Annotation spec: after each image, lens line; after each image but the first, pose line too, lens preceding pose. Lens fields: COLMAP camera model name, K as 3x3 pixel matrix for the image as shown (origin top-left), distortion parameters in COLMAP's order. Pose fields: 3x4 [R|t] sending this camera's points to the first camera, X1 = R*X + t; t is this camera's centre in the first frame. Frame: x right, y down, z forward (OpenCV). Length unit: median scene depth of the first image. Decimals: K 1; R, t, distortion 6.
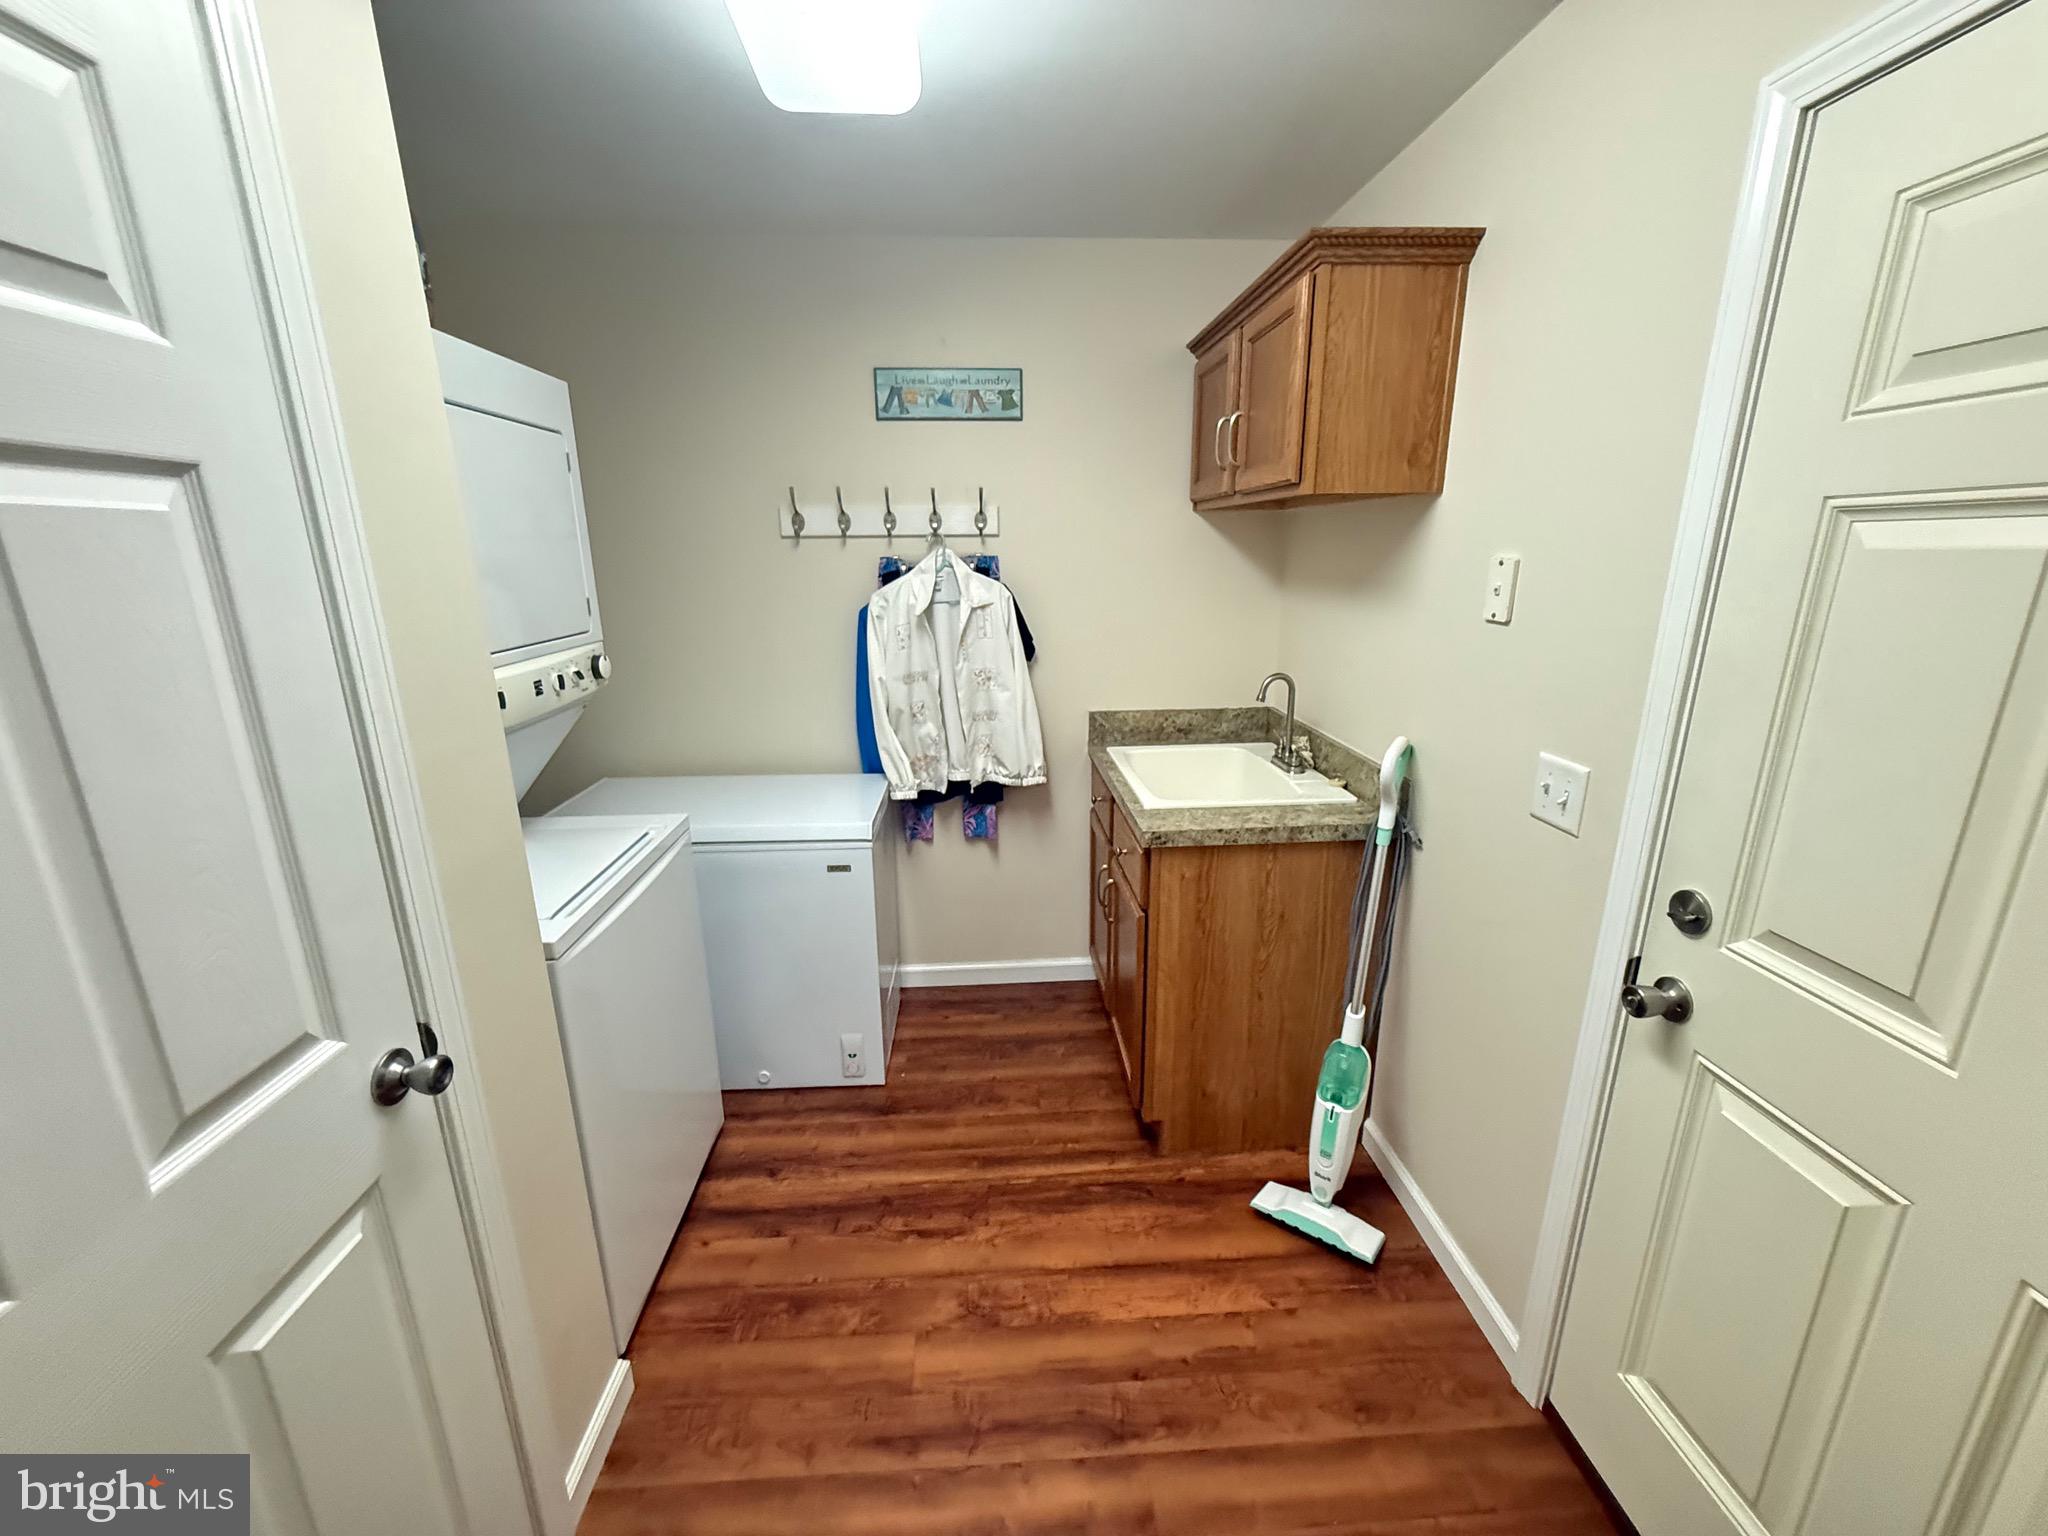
lens RADIAL K [[813.0, 0, 1030.4], [0, 813.0, 766.2], [0, 0, 1]] dist [-0.001663, 0.000379]
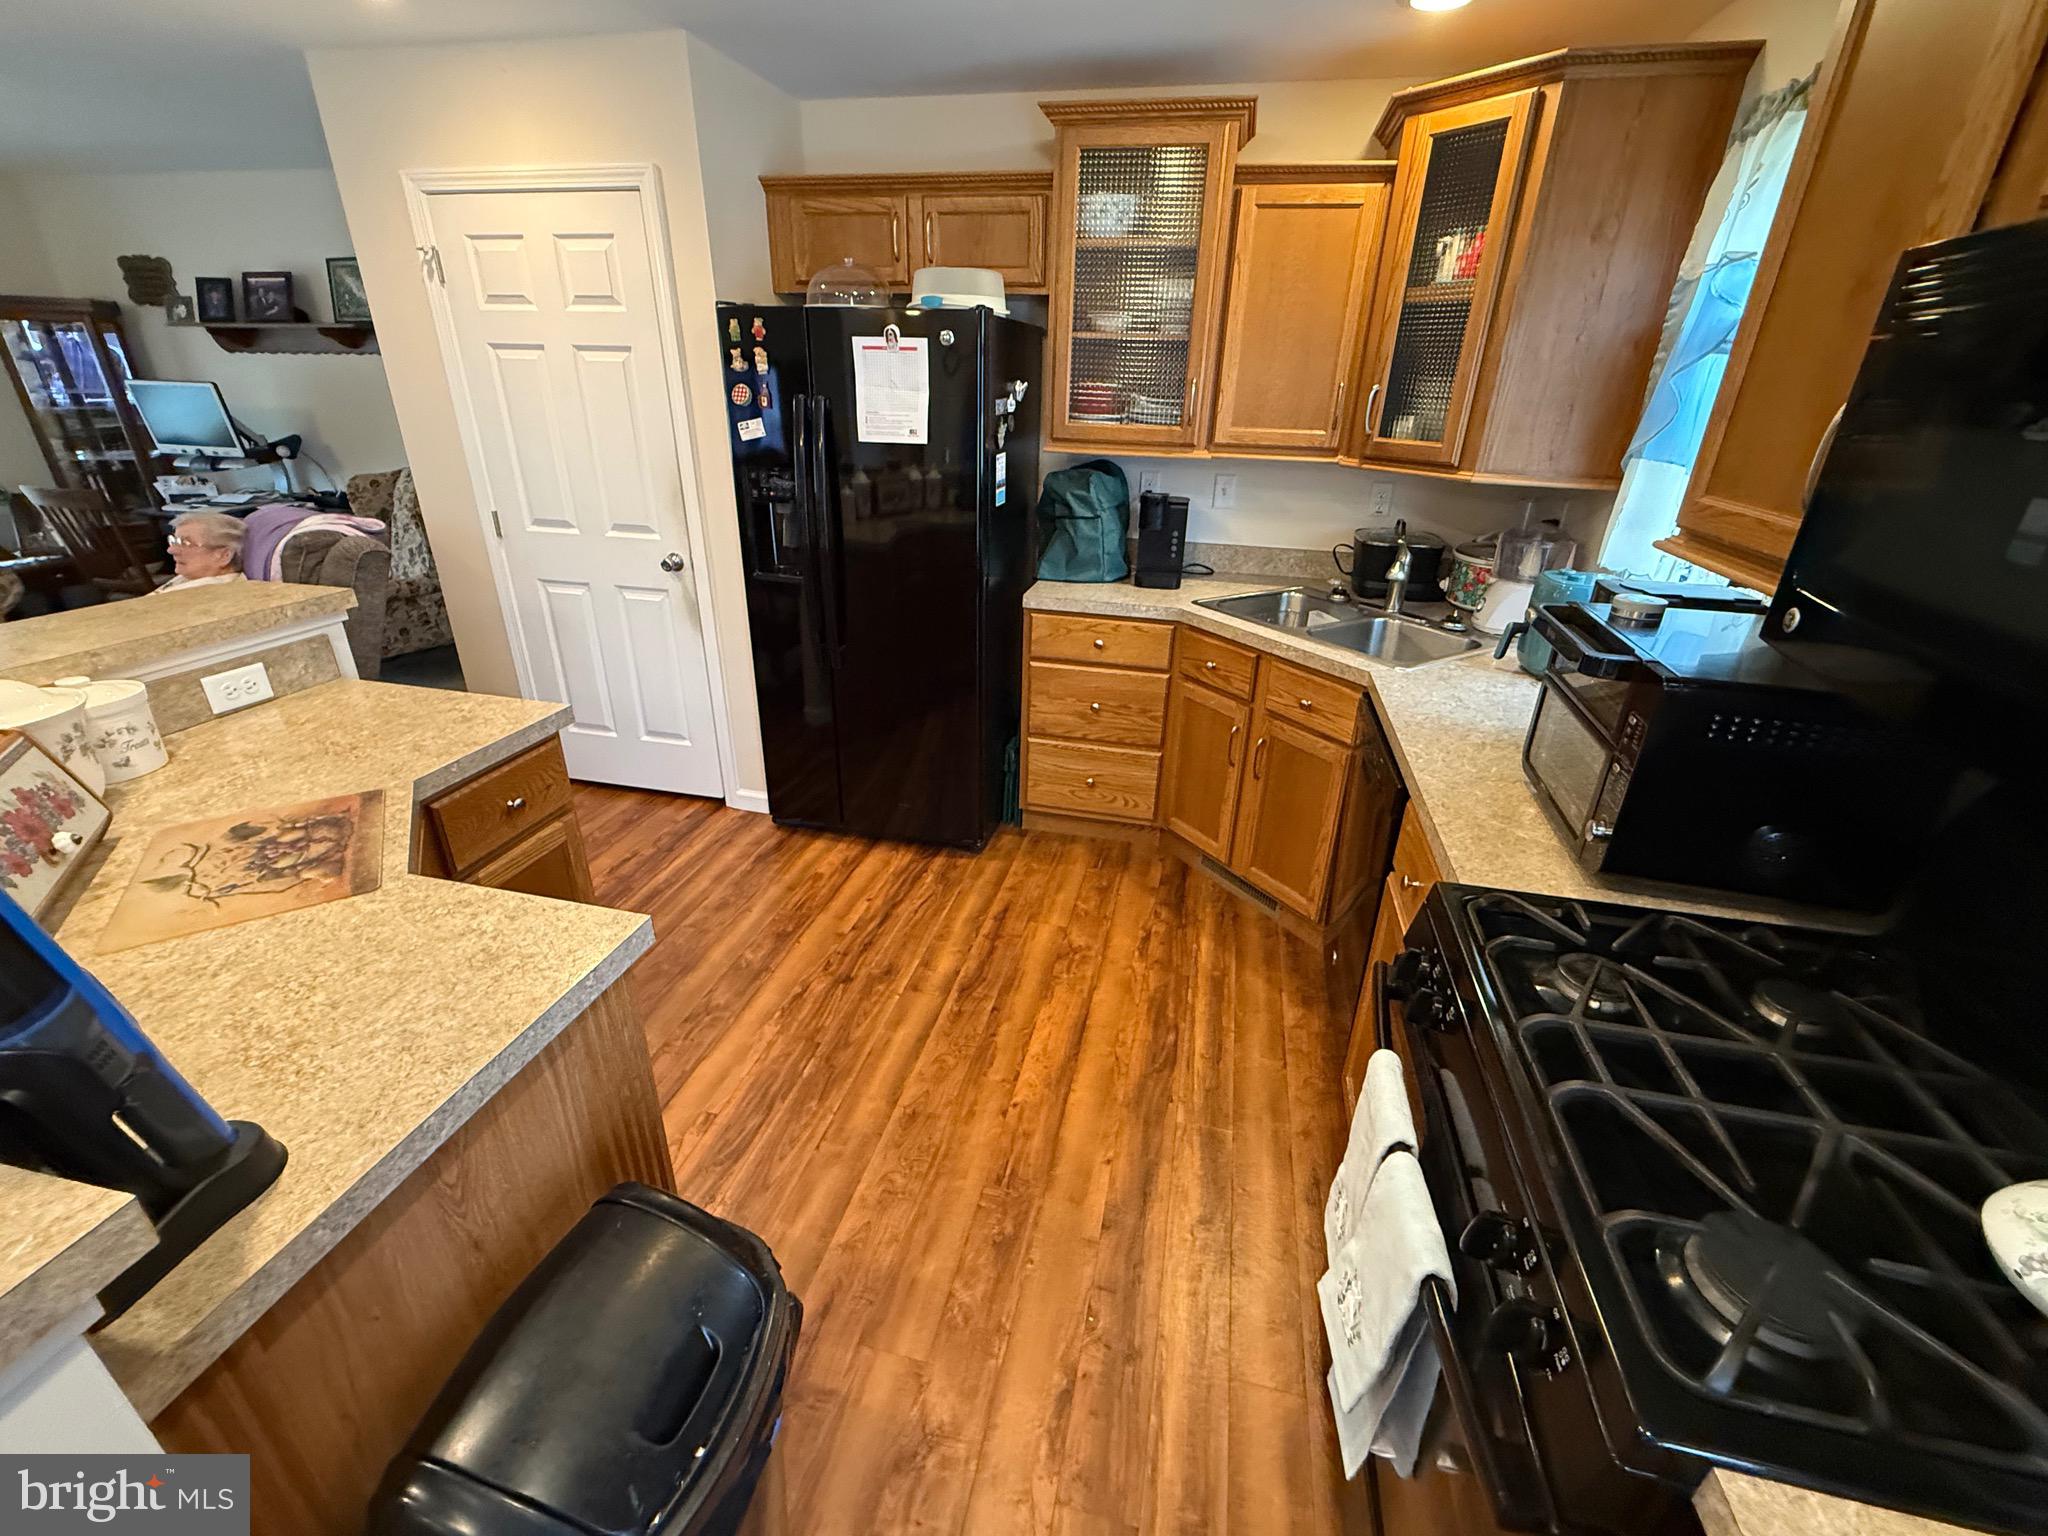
lens RADIAL K [[868.8, 0, 1025.5], [0, 868.8, 771.3], [0, 0, 1]] dist [0.000973, -0.000682]
pose [[-0.287783, 0.399623, -0.870334, 1.163826], [-0.261554, 0.841435, 0.472839, -0.304139], [0.921287, 0.363714, -0.137628, 1.013411]]
